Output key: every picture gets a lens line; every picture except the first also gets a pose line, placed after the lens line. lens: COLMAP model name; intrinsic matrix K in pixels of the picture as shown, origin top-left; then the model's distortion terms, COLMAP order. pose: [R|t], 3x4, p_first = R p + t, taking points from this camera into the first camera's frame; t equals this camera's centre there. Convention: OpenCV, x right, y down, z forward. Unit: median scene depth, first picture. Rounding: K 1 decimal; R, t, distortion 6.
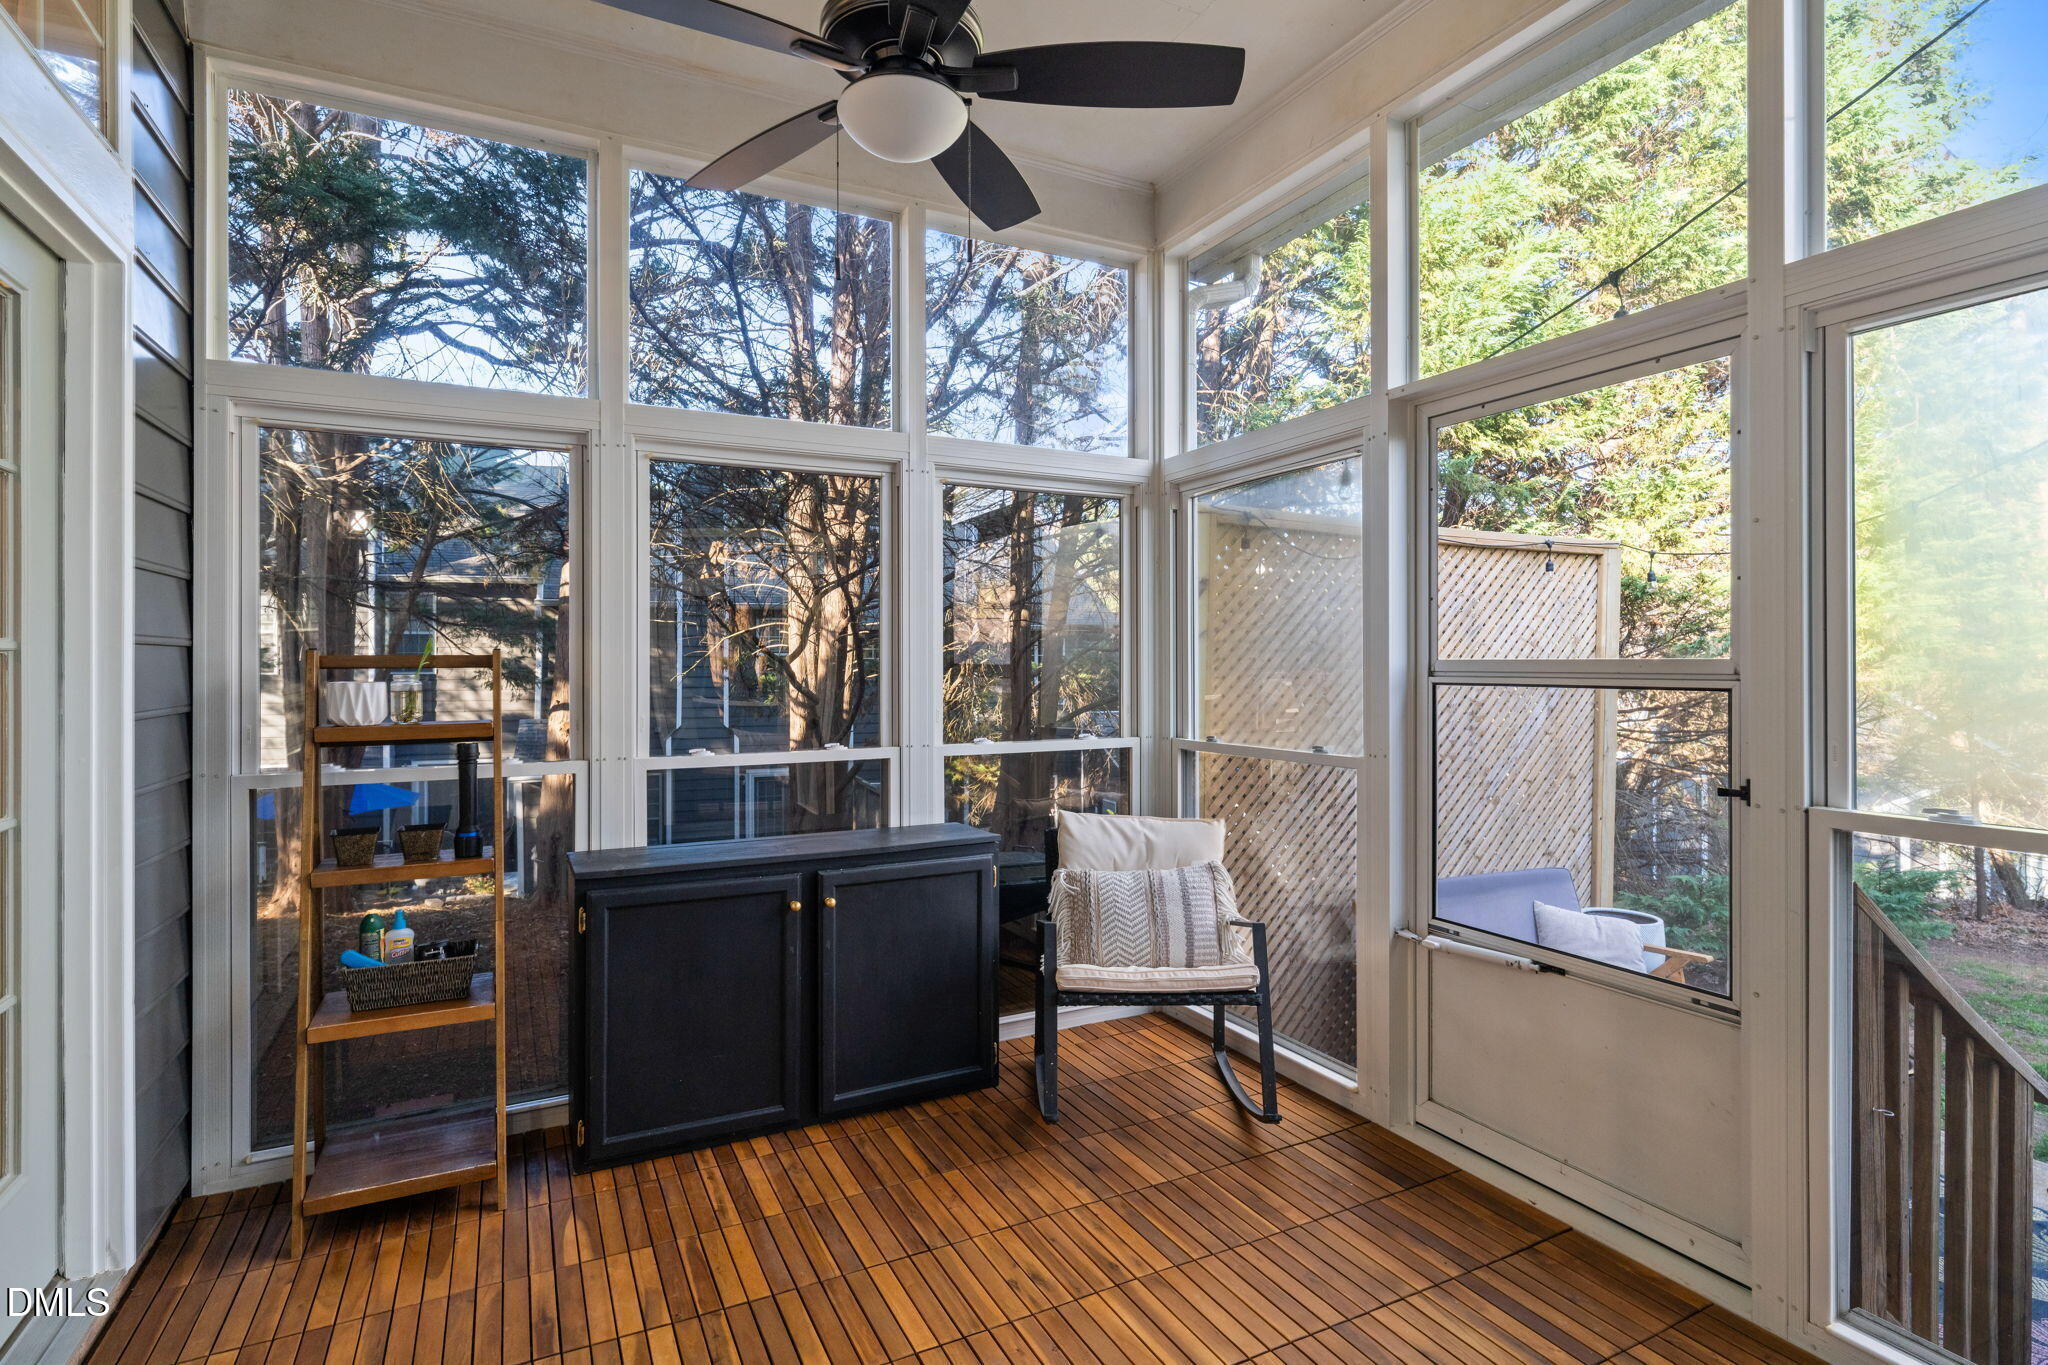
lens RADIAL K [[1003.1, 0, 1017.7], [0, 1003.1, 665.3], [0, 0, 1]] dist [-0.003604, -0.001068]
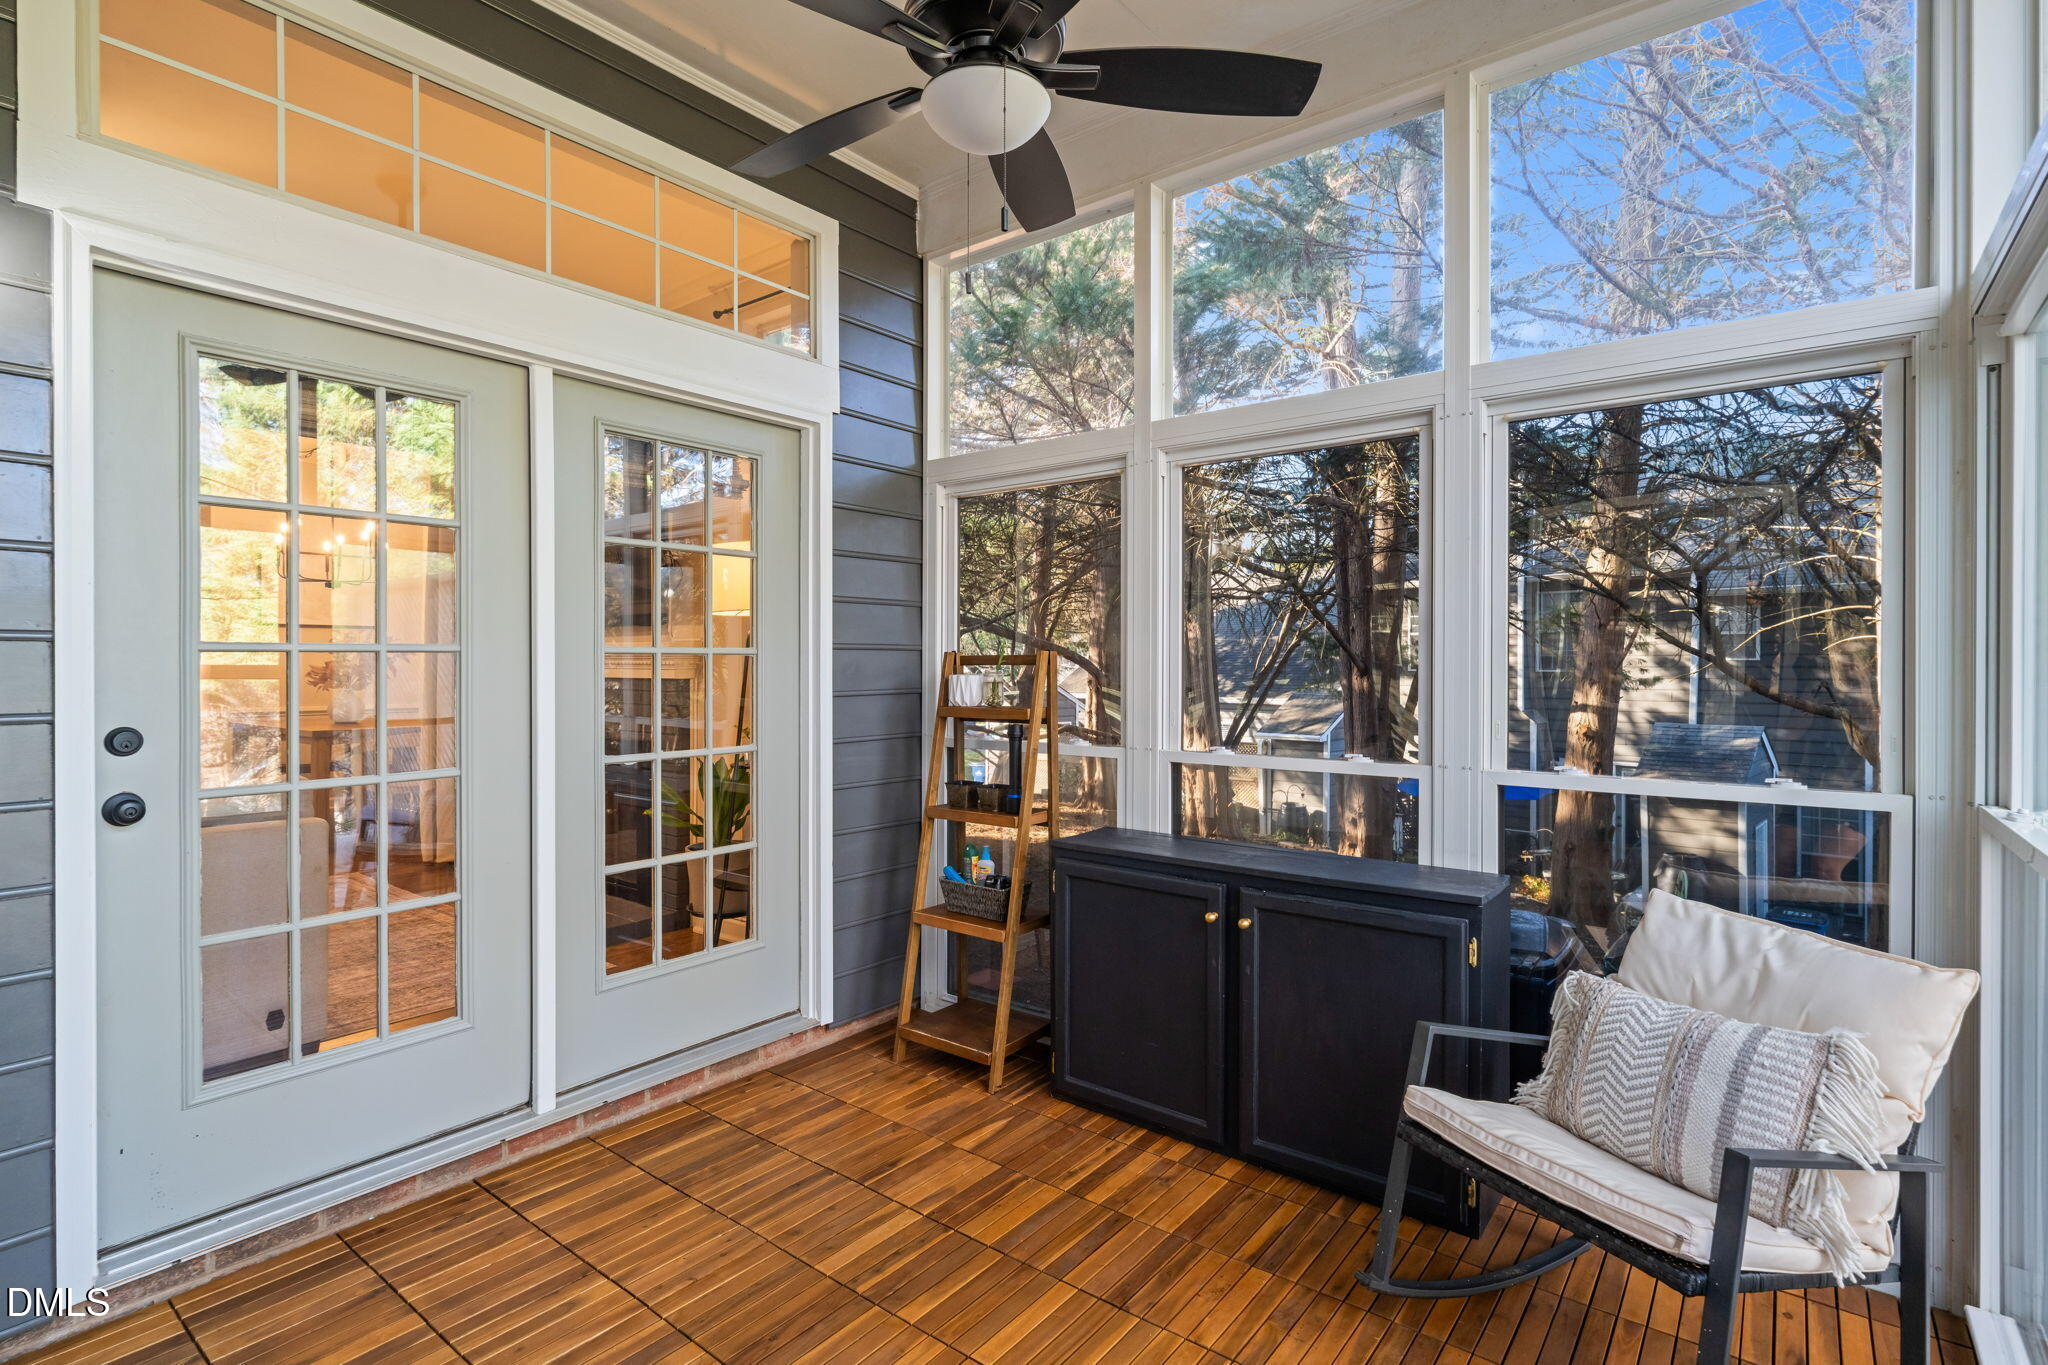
lens RADIAL K [[1021.5, 0, 1020.4], [0, 1021.5, 660.9], [0, 0, 1]] dist [0.001439, 0.000209]
pose [[0.405467, 0.001729, -0.914108, 0.630133], [0.000444, 0.999998, 0.002089, -0.005259], [0.914110, -0.001253, 0.405465, 0.472457]]
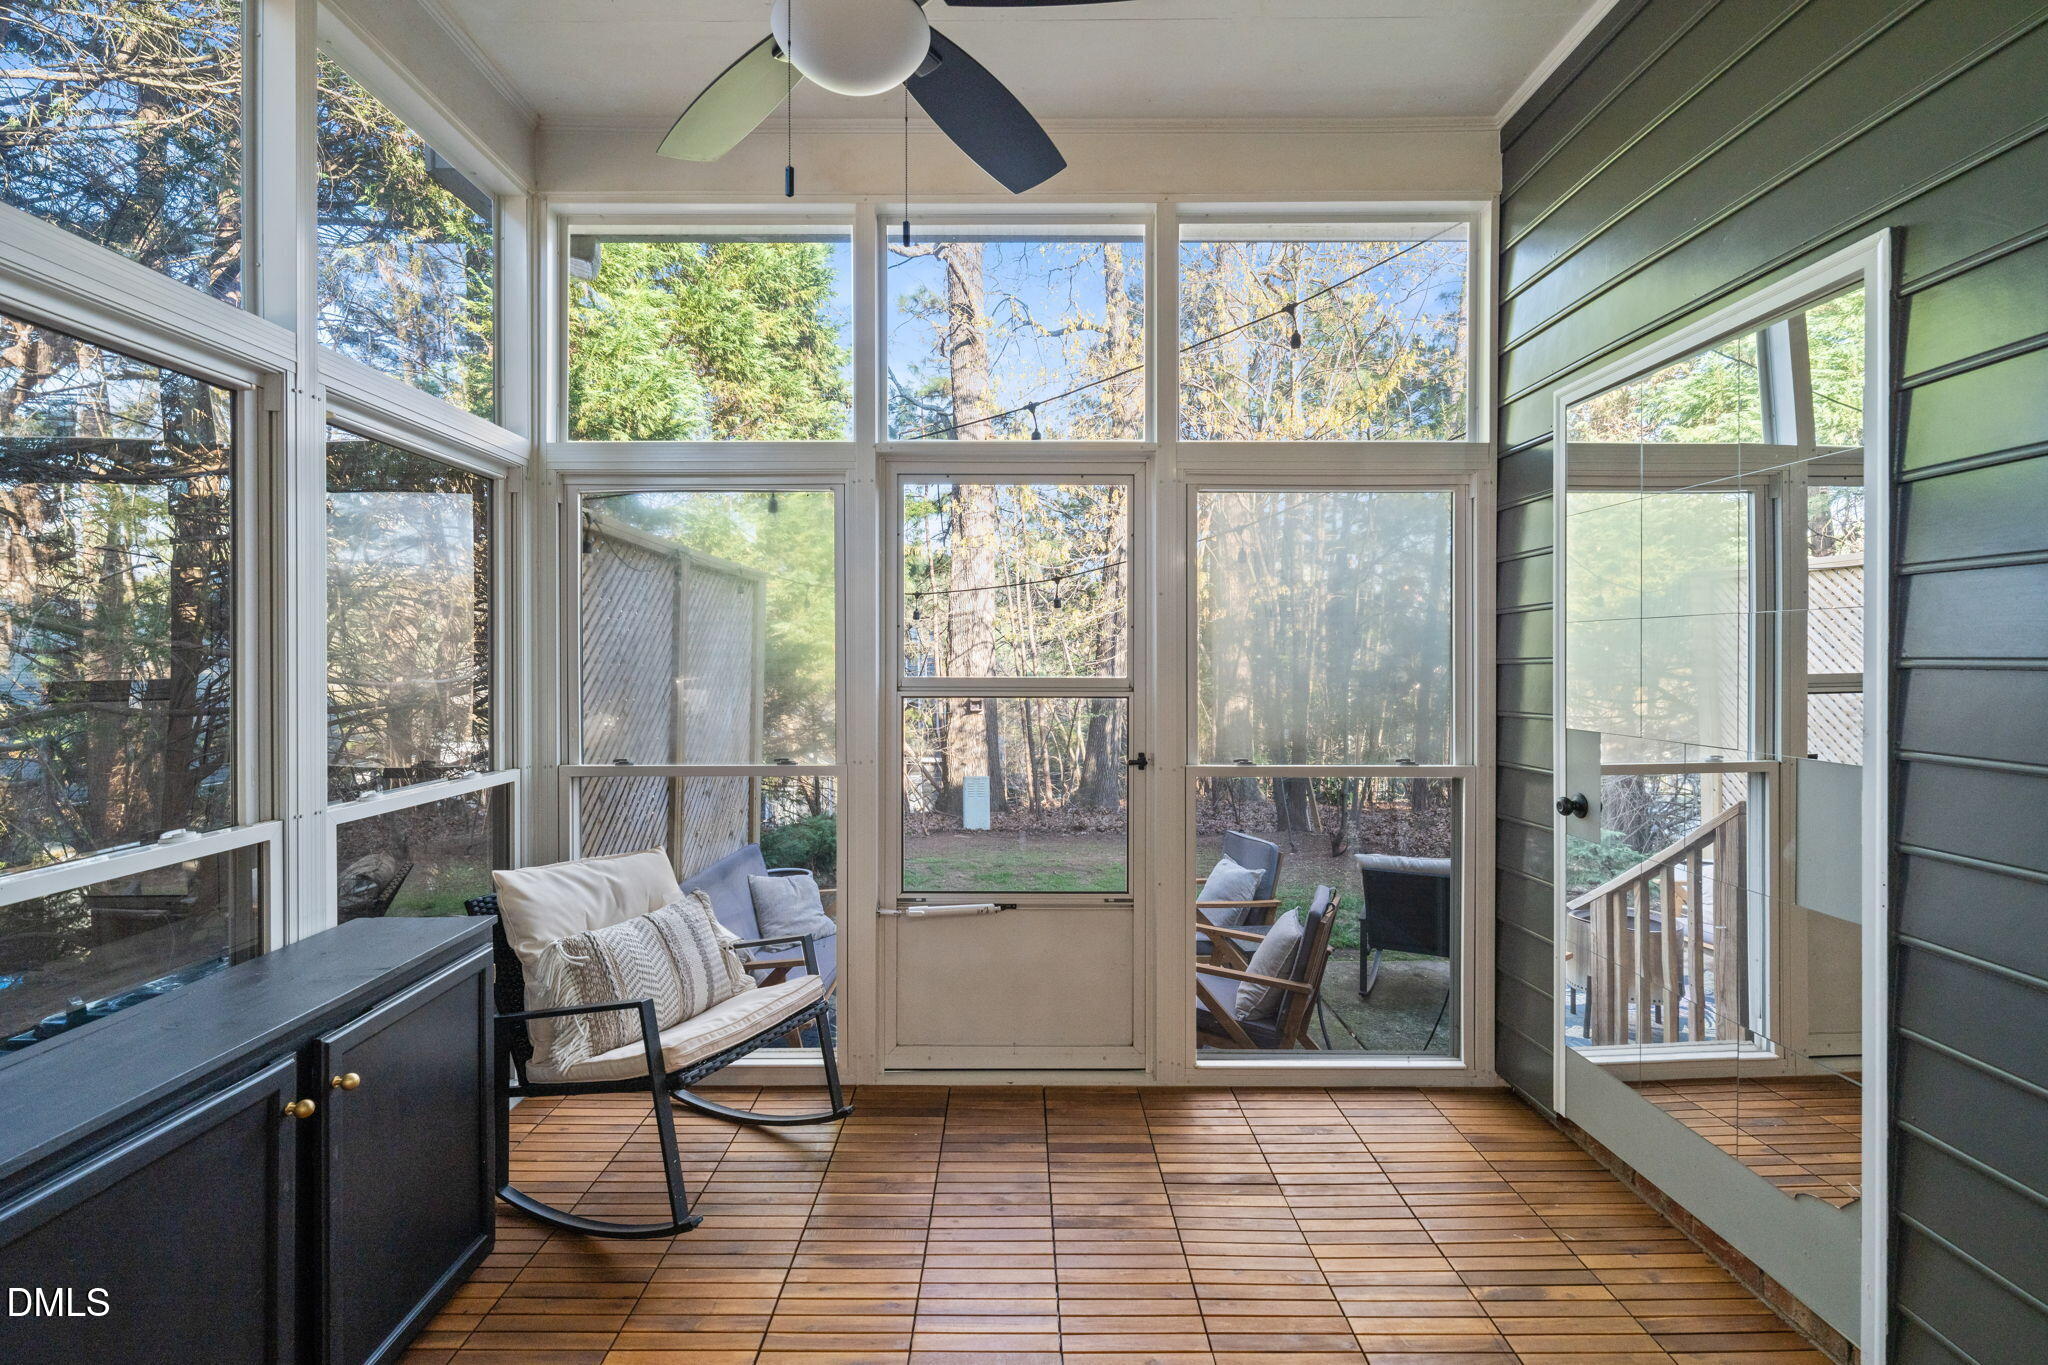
lens RADIAL K [[929.9, 0, 1017.1], [0, 929.9, 666.1], [0, 0, 1]] dist [-0.001623, -0.000620]
pose [[0.449638, -0.002497, 0.893208, -0.556554], [-0.001595, 0.999992, 0.003598, -0.025093], [-0.893210, -0.003043, 0.449630, 0.404770]]
